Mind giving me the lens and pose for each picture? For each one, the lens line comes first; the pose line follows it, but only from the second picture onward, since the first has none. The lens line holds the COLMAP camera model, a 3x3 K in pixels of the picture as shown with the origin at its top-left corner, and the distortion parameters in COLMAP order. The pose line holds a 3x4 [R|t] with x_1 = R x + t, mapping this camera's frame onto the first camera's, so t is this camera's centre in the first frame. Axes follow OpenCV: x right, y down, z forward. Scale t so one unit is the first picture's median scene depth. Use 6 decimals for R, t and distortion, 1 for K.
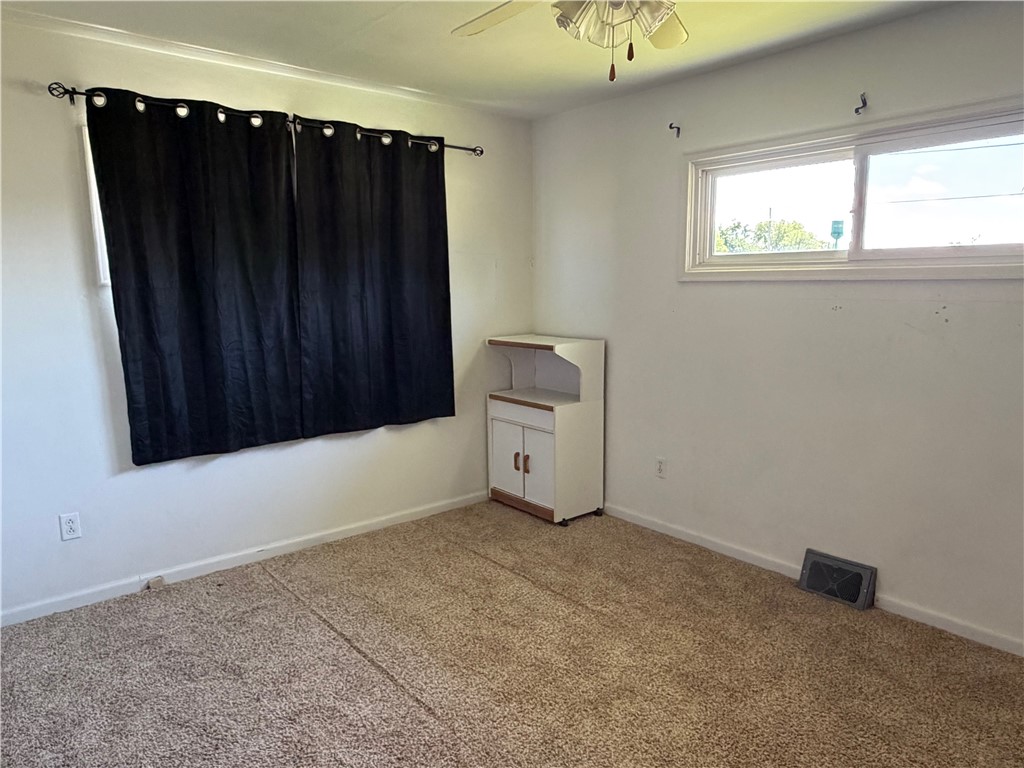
lens RADIAL K [[679.7, 0, 512.0], [0, 679.7, 384.0], [0, 0, 1]] dist [-0.000419, -0.002707]
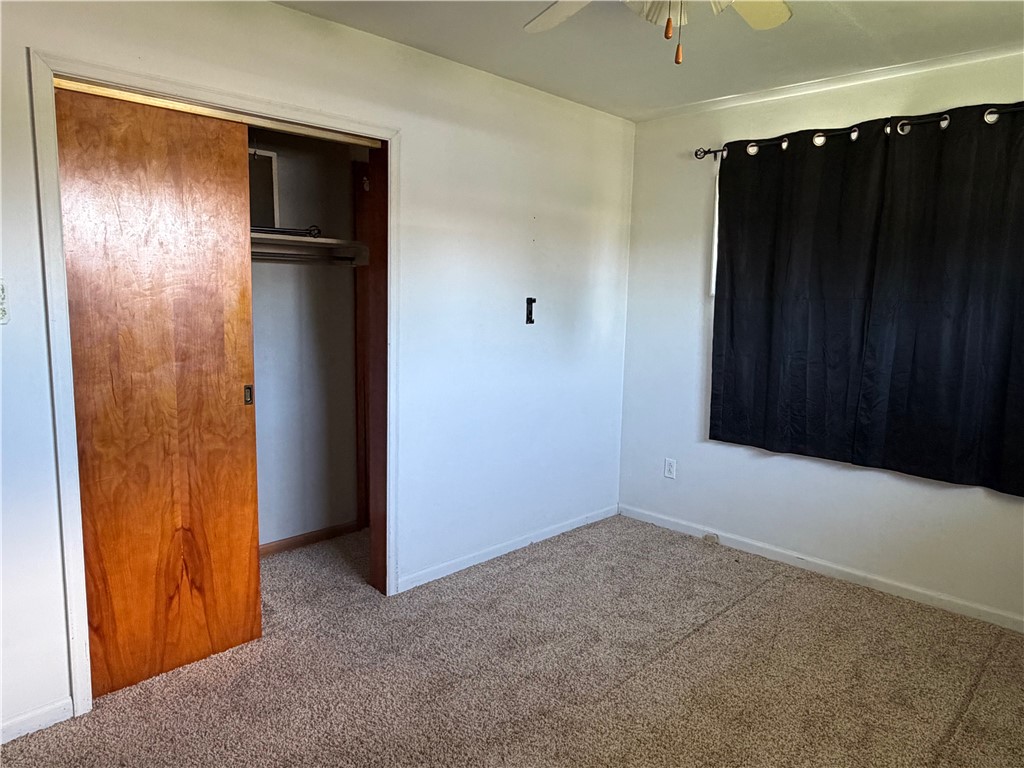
lens RADIAL K [[679.7, 0, 512.0], [0, 679.7, 384.0], [0, 0, 1]] dist [-0.000419, -0.002707]
pose [[0.113052, 0.140214, -0.983646, 0.598272], [-0.175317, 0.977275, 0.119156, -0.061350], [0.978000, 0.158979, 0.135065, 0.433216]]
